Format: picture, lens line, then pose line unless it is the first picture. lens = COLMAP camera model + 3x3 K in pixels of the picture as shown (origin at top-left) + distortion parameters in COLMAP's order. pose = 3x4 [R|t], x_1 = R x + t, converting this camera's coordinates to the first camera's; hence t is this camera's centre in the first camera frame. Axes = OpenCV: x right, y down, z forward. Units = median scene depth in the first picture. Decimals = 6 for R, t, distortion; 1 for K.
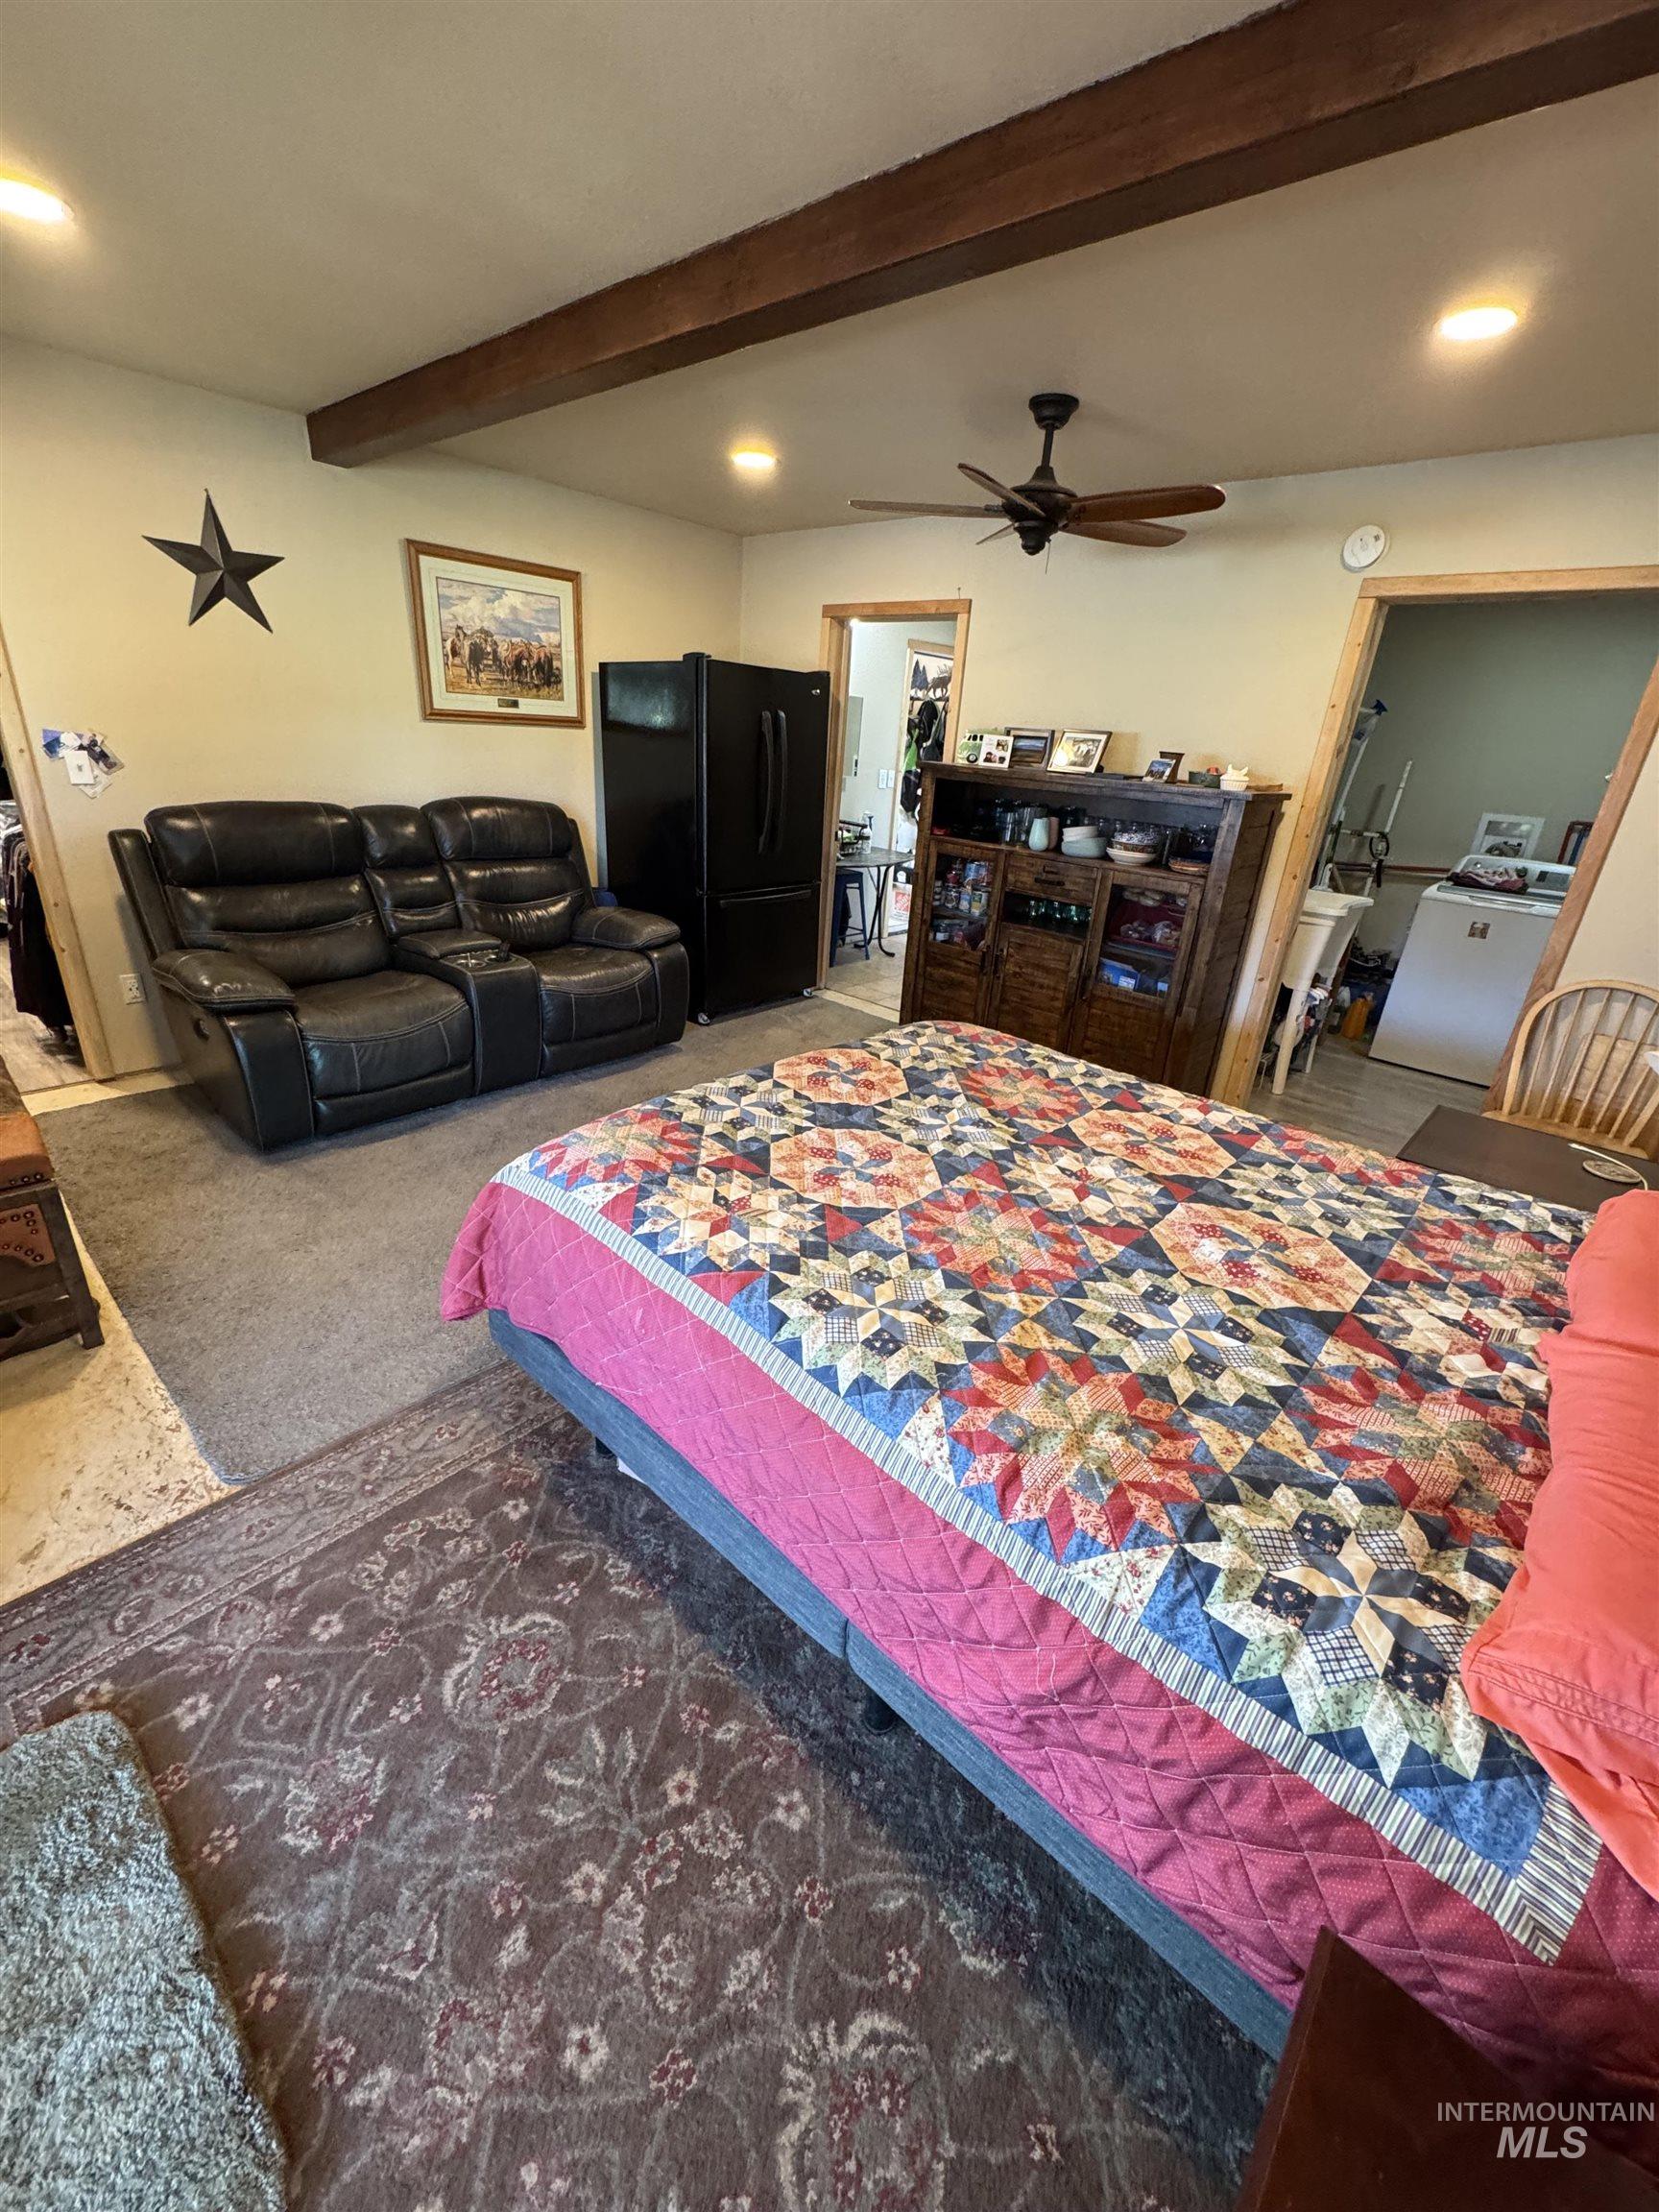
lens RADIAL K [[887.8, 0, 830.3], [0, 887.8, 1114.9], [0, 0, 1]] dist [-0.000713, 0.000003]
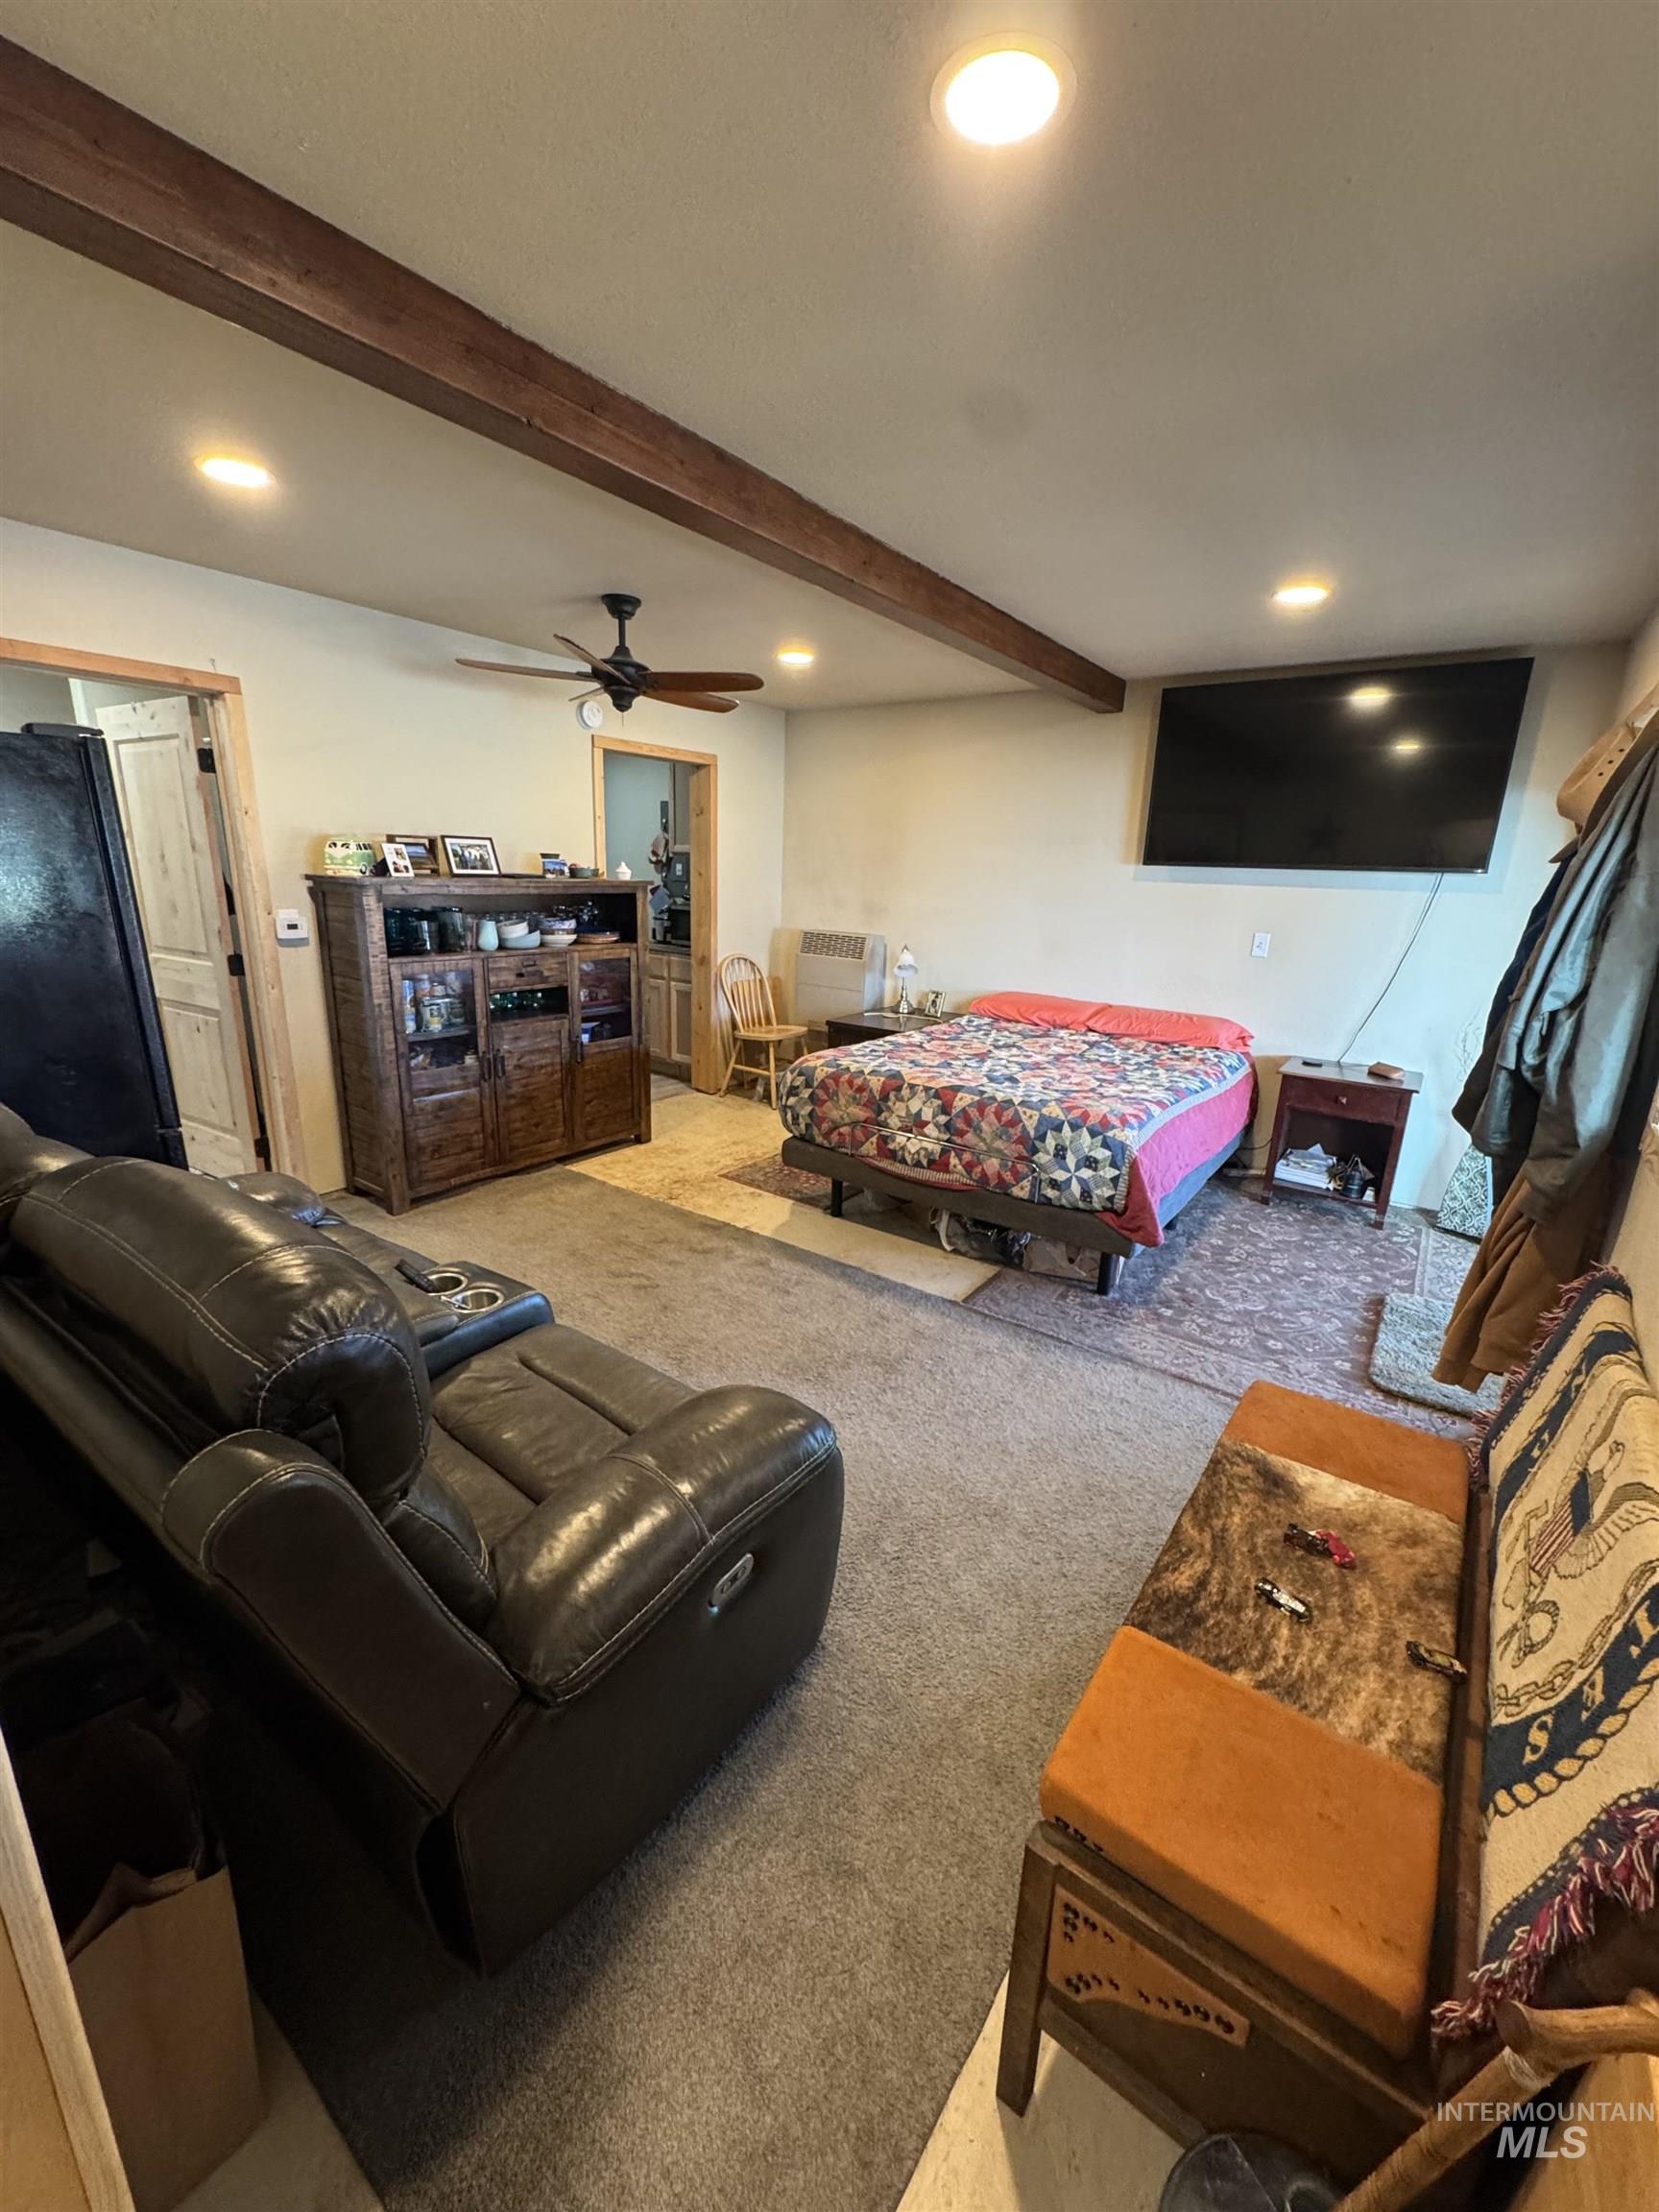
lens RADIAL K [[887.8, 0, 830.3], [0, 887.8, 1114.9], [0, 0, 1]] dist [-0.000713, 0.000003]
pose [[-0.108261, -0.323994, 0.939844, -1.623665], [0.362656, 0.867378, 0.340787, -0.645219], [-0.925614, 0.377734, 0.023595, 1.283861]]
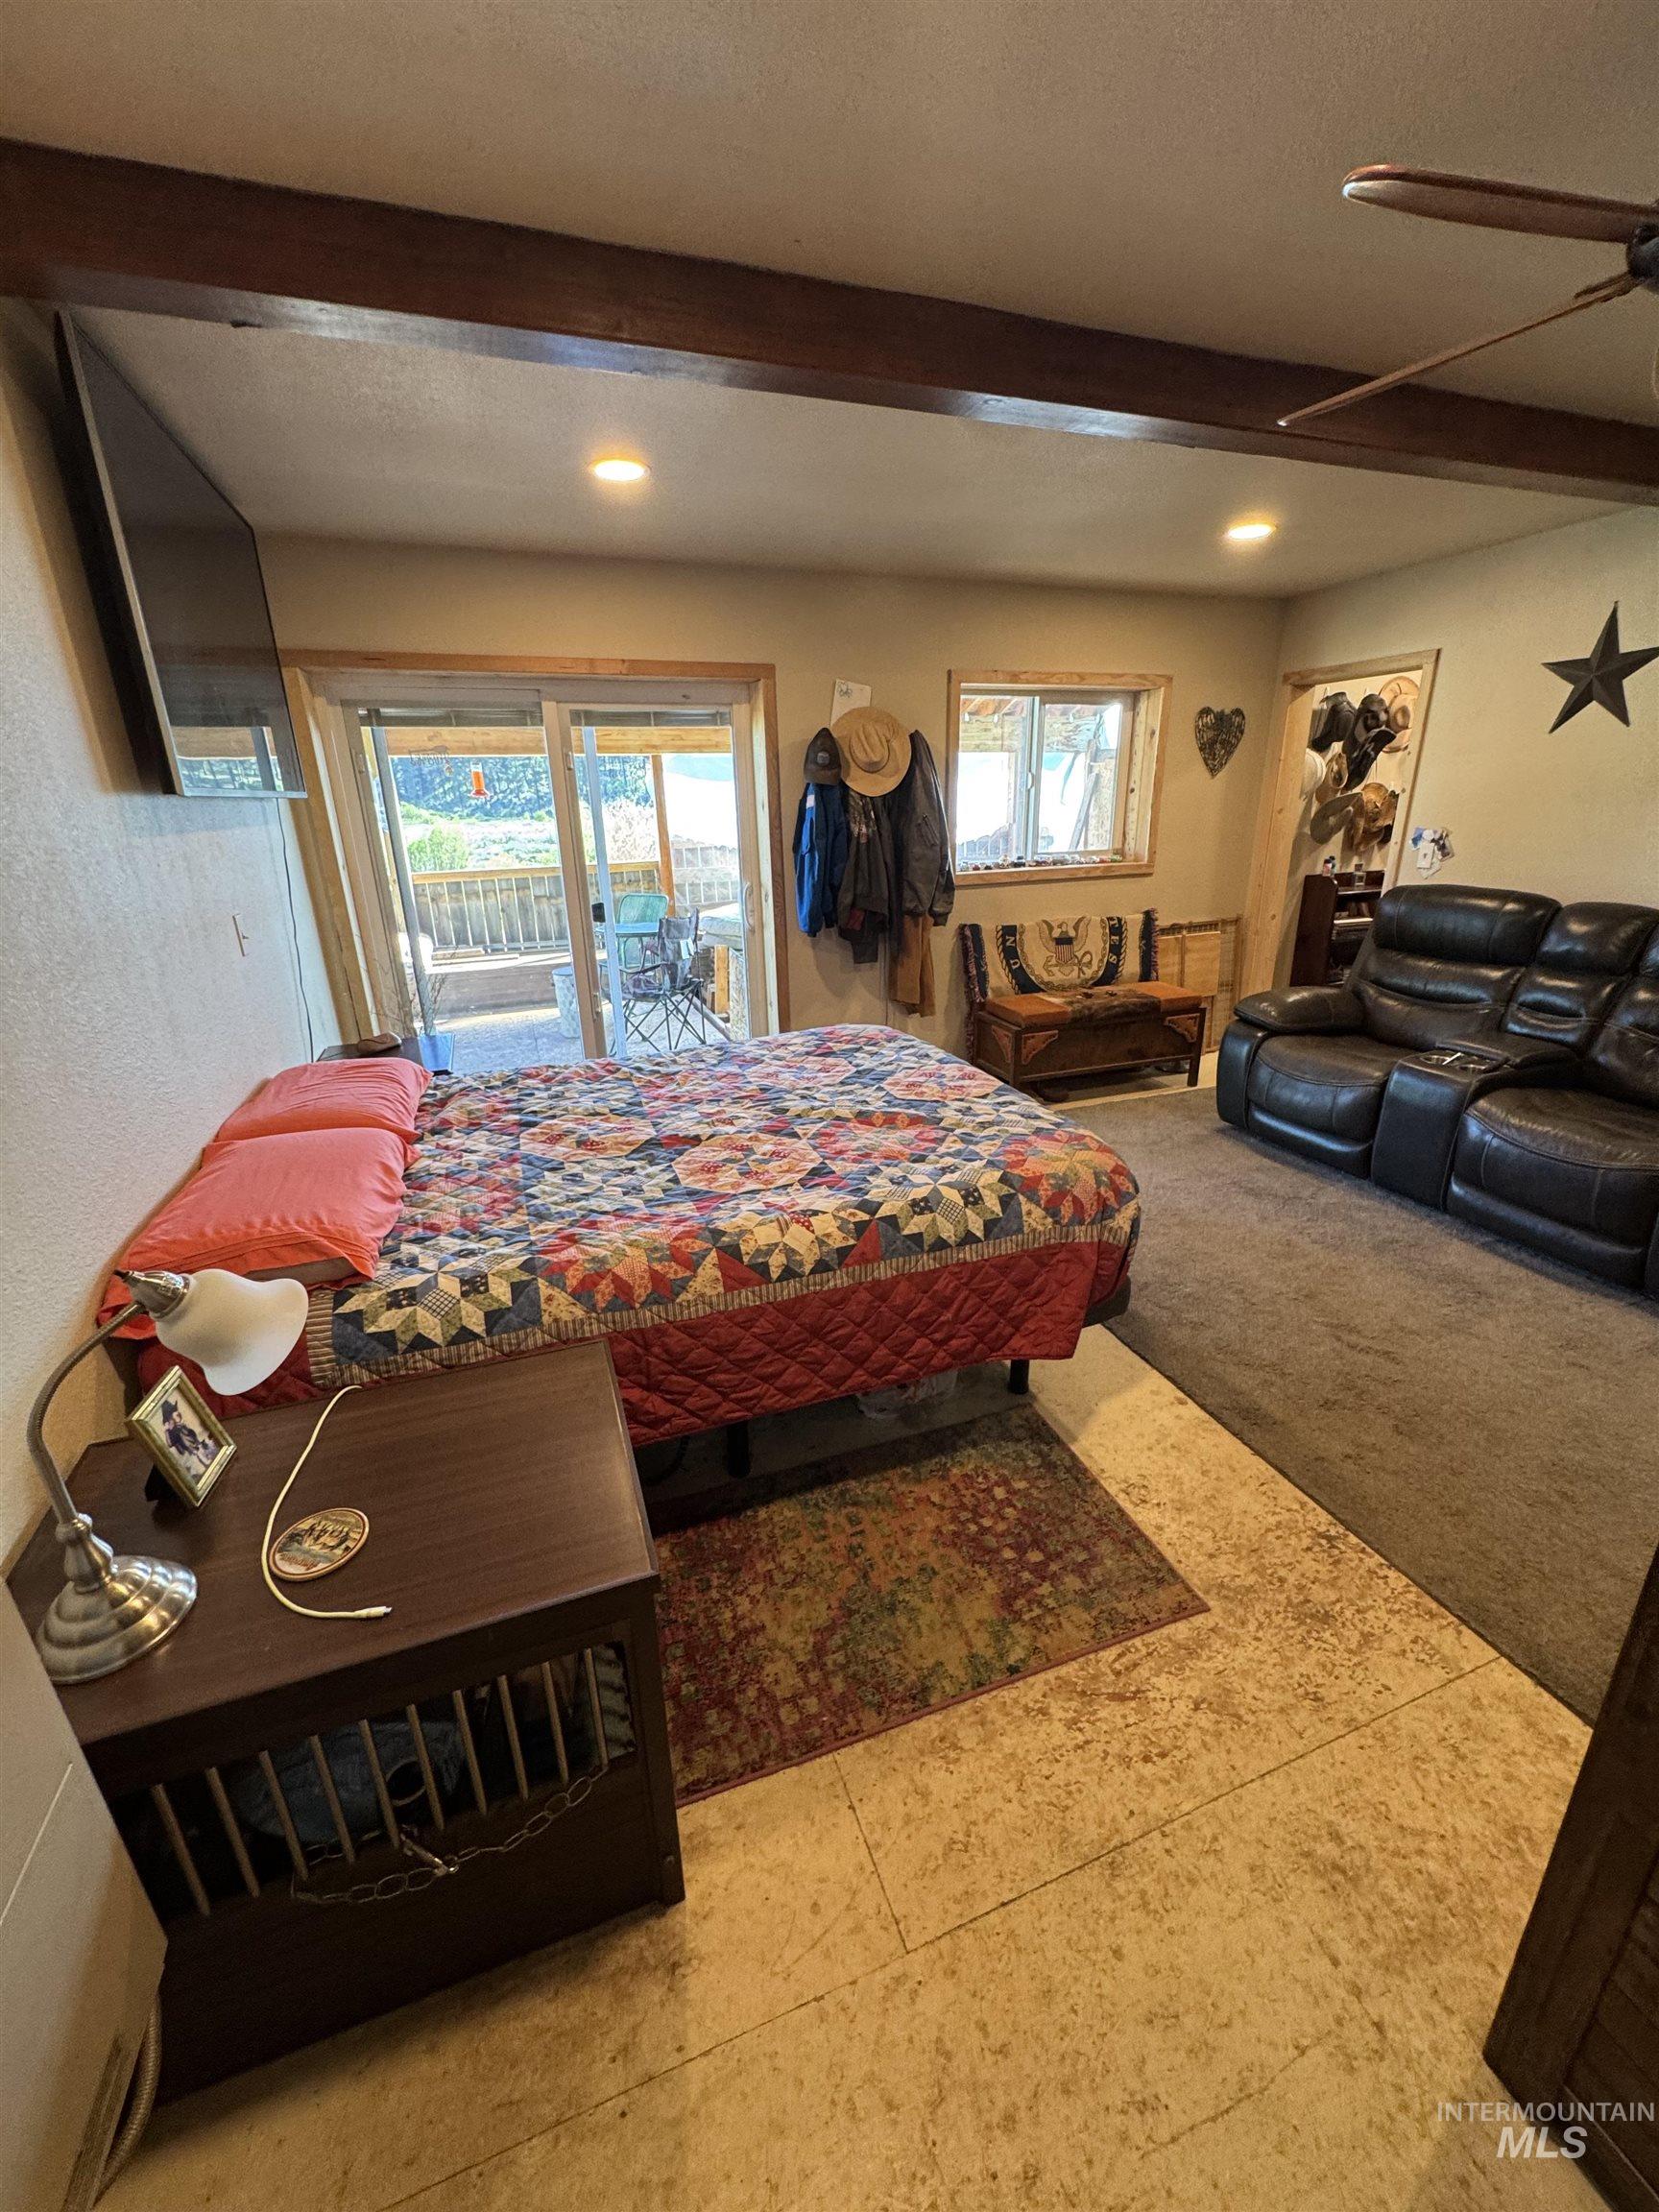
lens RADIAL K [[887.8, 0, 830.3], [0, 887.8, 1114.9], [0, 0, 1]] dist [-0.000713, 0.000003]
pose [[-0.461920, 0.243783, -0.852760, 1.205373], [-0.356433, 0.829400, 0.430176, -0.509585], [0.812148, 0.502659, -0.296224, 1.361210]]
